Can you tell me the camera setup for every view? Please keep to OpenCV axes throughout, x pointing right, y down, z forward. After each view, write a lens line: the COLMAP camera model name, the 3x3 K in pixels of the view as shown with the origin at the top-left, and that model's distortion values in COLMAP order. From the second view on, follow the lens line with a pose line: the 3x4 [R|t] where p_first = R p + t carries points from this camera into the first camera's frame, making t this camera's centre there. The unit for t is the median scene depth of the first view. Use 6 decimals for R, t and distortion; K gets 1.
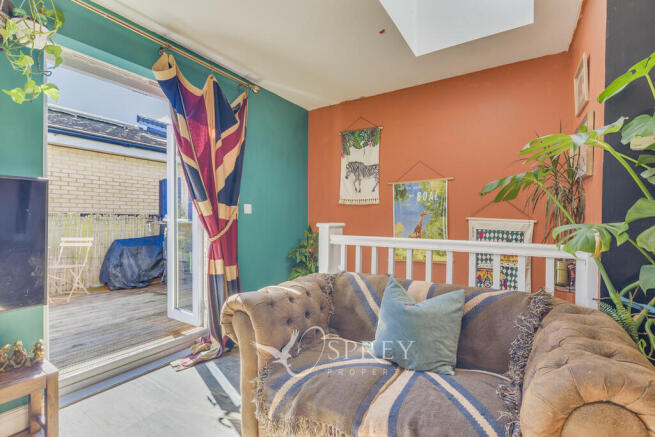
lens RADIAL K [[300.5, 0, 329.3], [0, 300.5, 222.3], [0, 0, 1]] dist [0.002837, -0.000894]
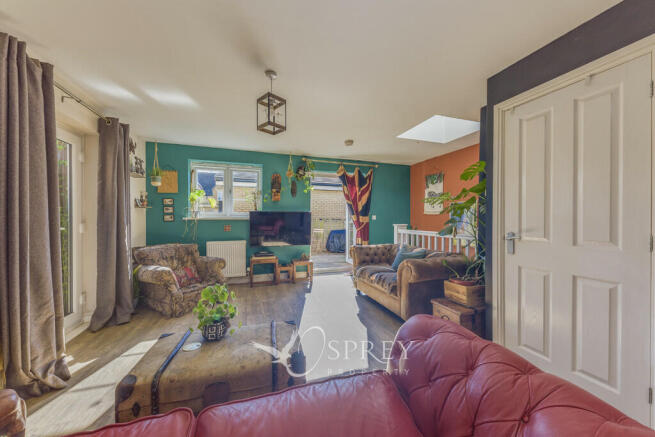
lens RADIAL K [[225.6, 0, 325.9], [0, 225.6, 219.1], [0, 0, 1]] dist [0.001911, -0.000358]
pose [[0.782132, -0.001920, -0.623109, 0.588977], [-0.007466, 0.999895, -0.012453, -0.009978], [0.623068, 0.014392, 0.782036, -0.666504]]
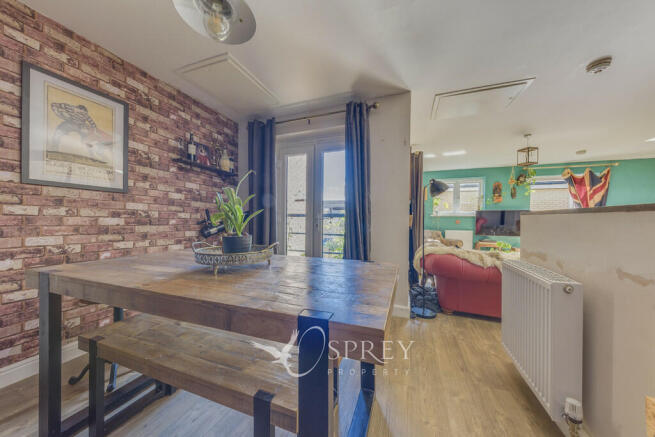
lens RADIAL K [[225.6, 0, 326.3], [0, 225.6, 219.9], [0, 0, 1]] dist [0.001911, -0.000358]
pose [[0.213841, 0.004795, -0.976857, 1.100608], [-0.022628, 0.999744, -0.000046, 0.050606], [0.976606, 0.022115, 0.213895, -1.751867]]
